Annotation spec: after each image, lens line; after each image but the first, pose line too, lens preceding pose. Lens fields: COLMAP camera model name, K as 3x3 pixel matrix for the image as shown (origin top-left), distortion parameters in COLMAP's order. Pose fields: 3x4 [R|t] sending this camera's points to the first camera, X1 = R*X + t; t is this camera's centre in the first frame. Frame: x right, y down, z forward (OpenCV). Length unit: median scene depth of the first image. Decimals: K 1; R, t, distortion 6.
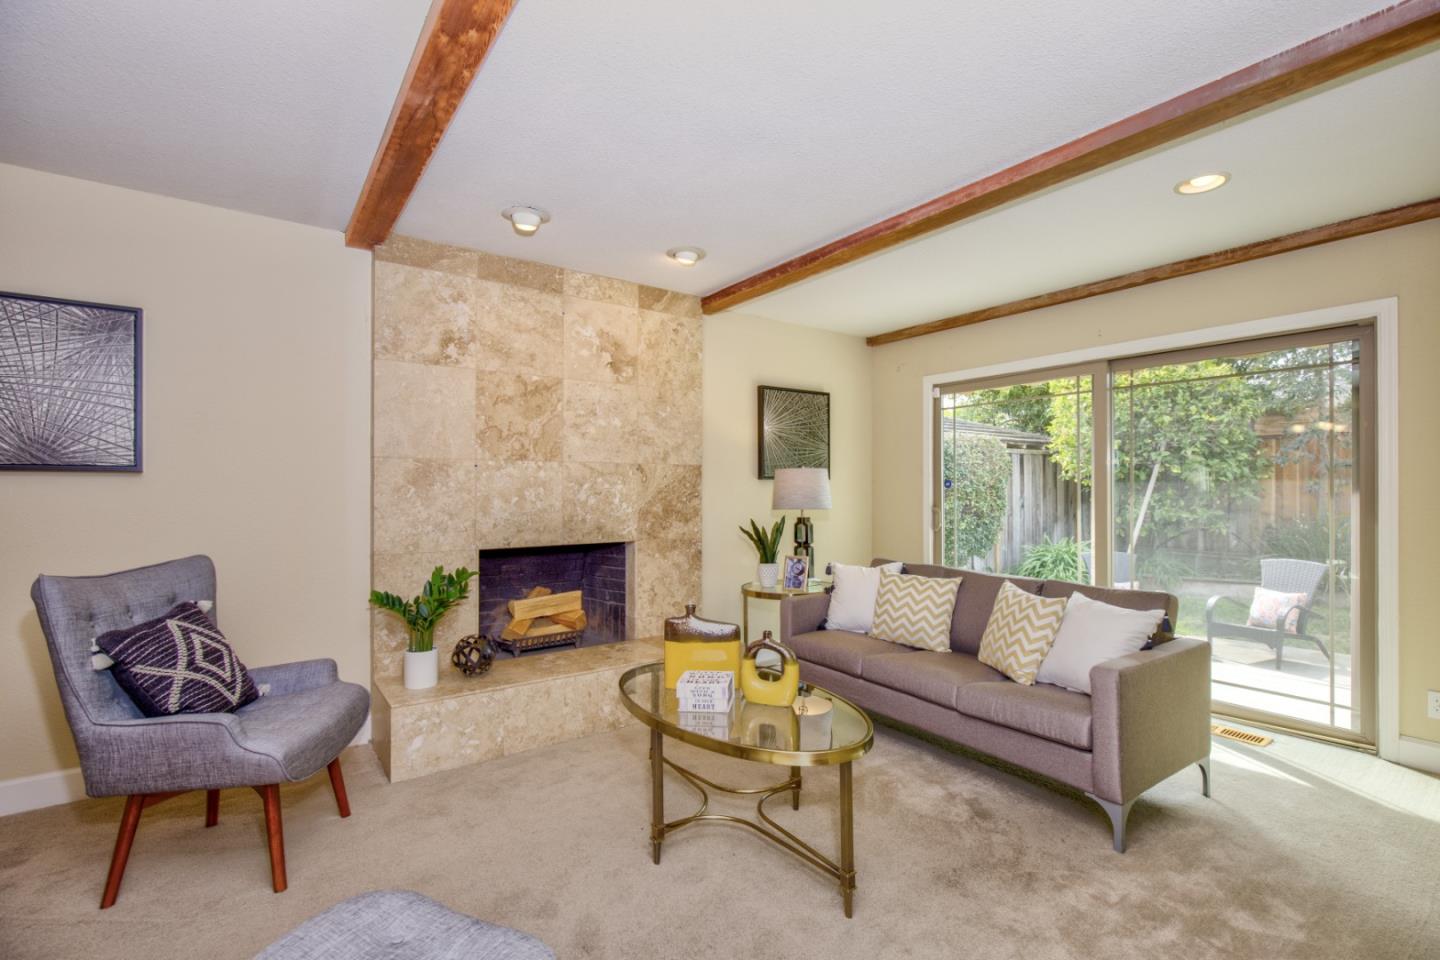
lens RADIAL K [[661.9, 0, 725.5], [0, 661.9, 483.7], [0, 0, 1]] dist [0.001828, -0.000203]
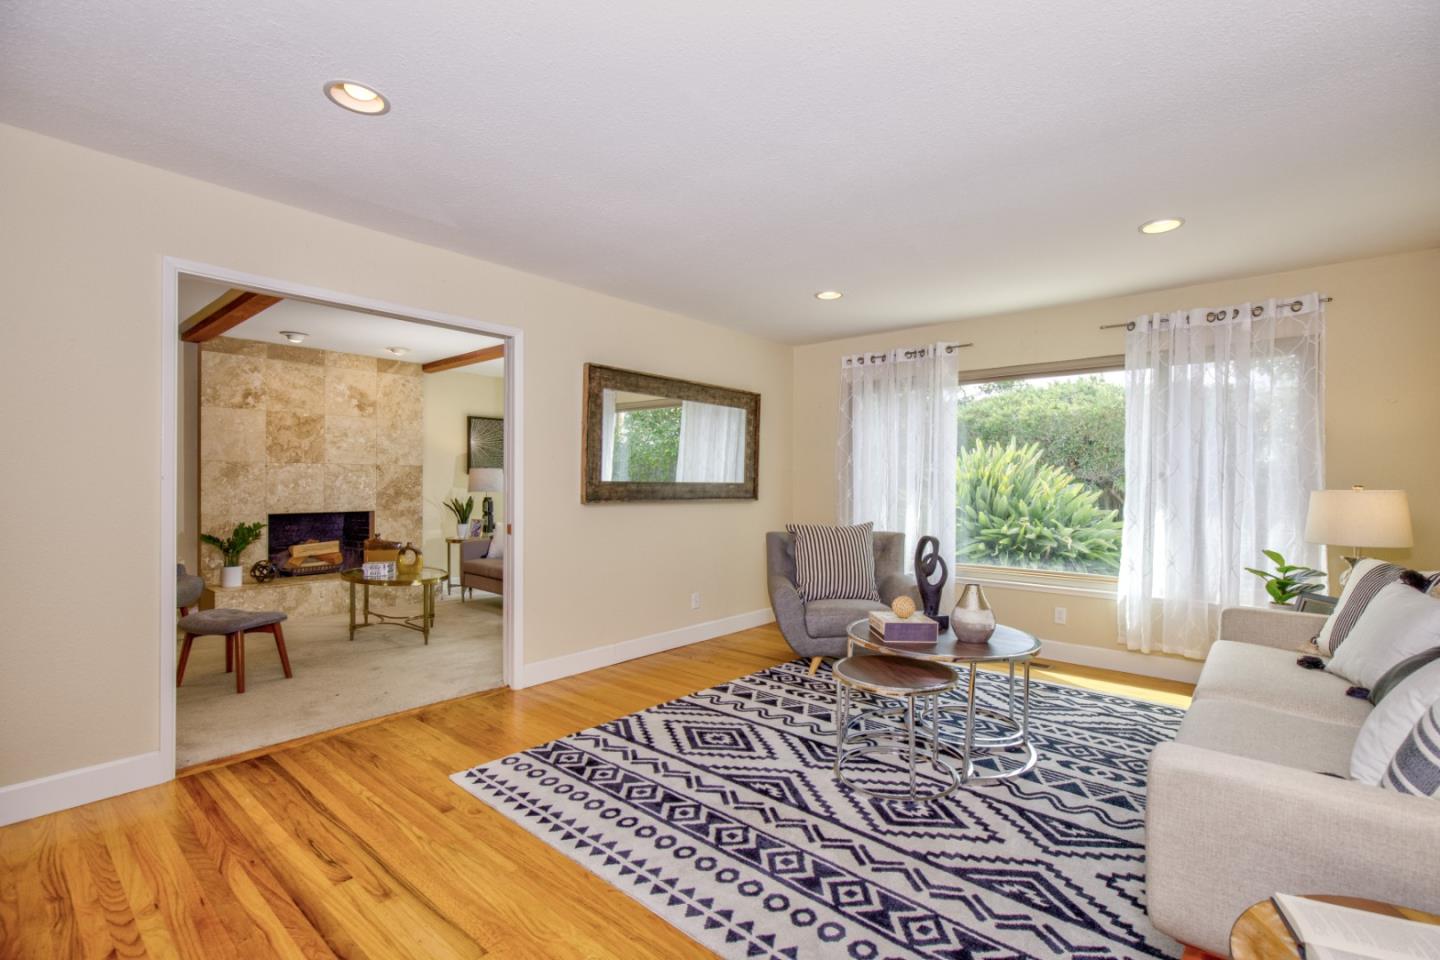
lens RADIAL K [[661.9, 0, 728.2], [0, 661.9, 483.4], [0, 0, 1]] dist [0.001828, -0.000203]
pose [[0.972667, 0.001051, 0.232203, 0.372450], [-0.002338, 0.999983, 0.005267, 0.006644], [-0.232193, -0.005666, 0.972653, -0.908471]]
